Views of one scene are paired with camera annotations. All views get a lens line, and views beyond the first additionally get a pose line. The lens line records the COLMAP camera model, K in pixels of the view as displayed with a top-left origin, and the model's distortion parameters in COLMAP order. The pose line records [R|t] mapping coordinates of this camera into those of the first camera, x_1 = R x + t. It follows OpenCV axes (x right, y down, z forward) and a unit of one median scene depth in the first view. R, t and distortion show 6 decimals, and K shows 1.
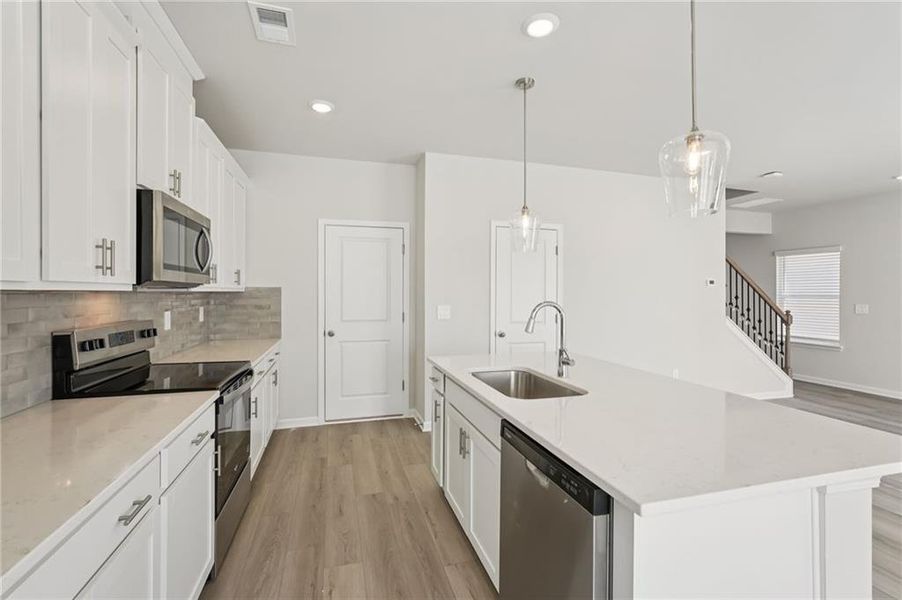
lens RADIAL K [[401.9, 0, 450.6], [0, 401.9, 289.6], [0, 0, 1]] dist [-0.013856, 0.007710]
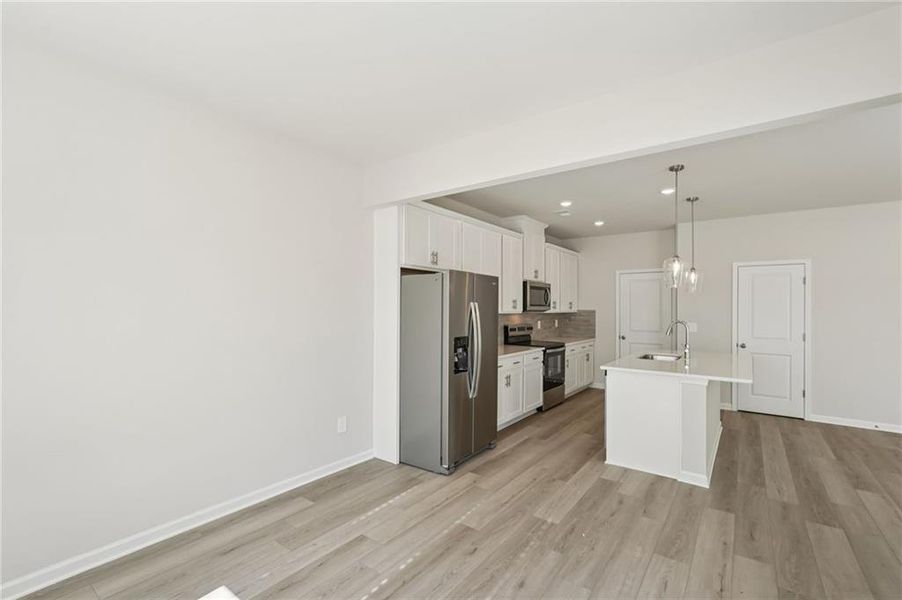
lens RADIAL K [[401.9, 0, 449.7], [0, 401.9, 305.9], [0, 0, 1]] dist [-0.013856, 0.007710]
pose [[0.601696, -0.000664, -0.798725, 0.765189], [-0.000397, 0.999999, -0.001131, -0.027333], [0.798725, 0.000997, 0.601695, -0.750527]]
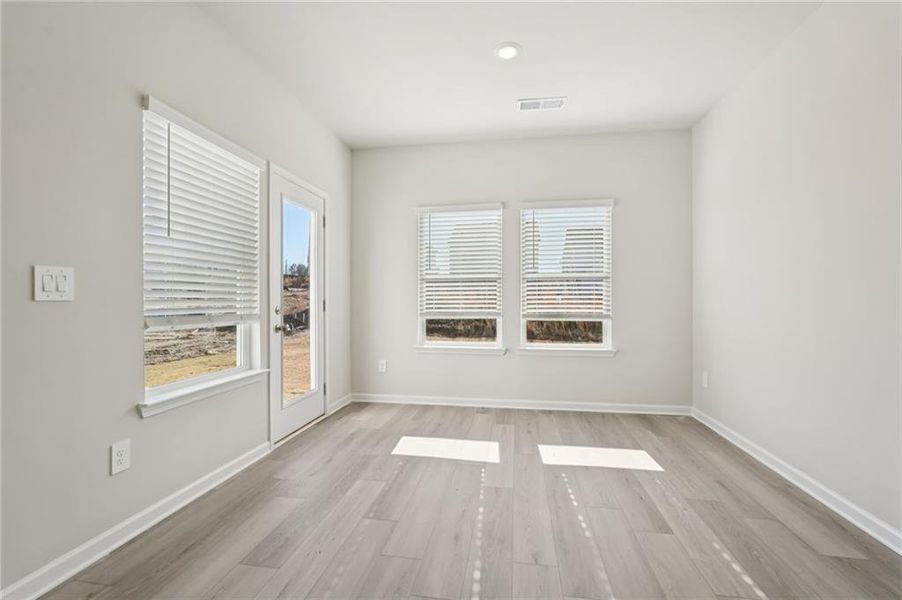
lens RADIAL K [[401.9, 0, 450.6], [0, 401.9, 296.9], [0, 0, 1]] dist [-0.013856, 0.007710]
pose [[-0.898446, -0.002065, 0.439080, 0.088579], [-0.005710, 0.999959, -0.006982, 0.074448], [-0.439048, -0.008780, -0.898421, 0.237145]]
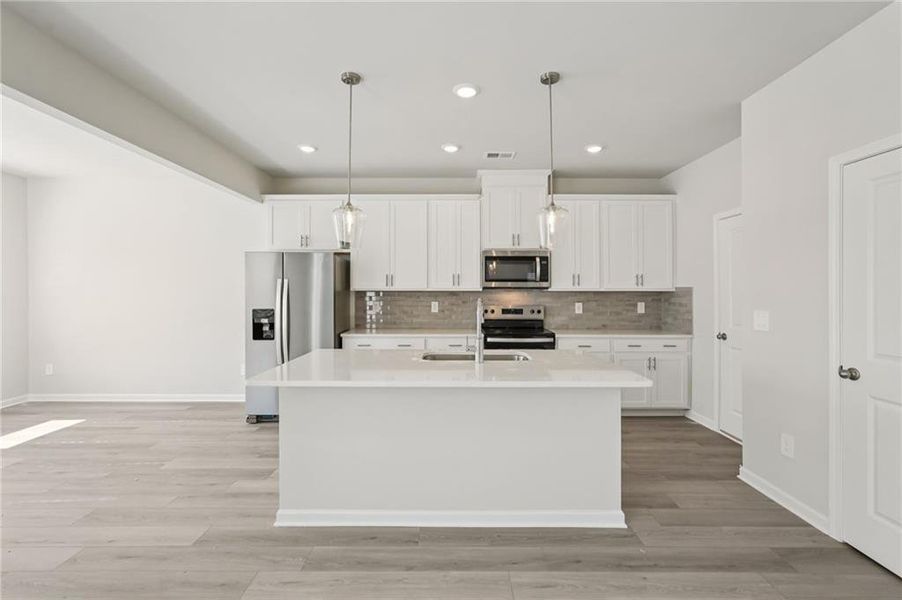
lens RADIAL K [[401.9, 0, 450.3], [0, 401.9, 292.4], [0, 0, 1]] dist [-0.013856, 0.007710]
pose [[-0.280699, 0.000905, -0.959796, 0.951308], [0.005372, 0.999985, -0.000628, 0.006958], [0.959781, -0.005332, -0.280699, 0.825604]]
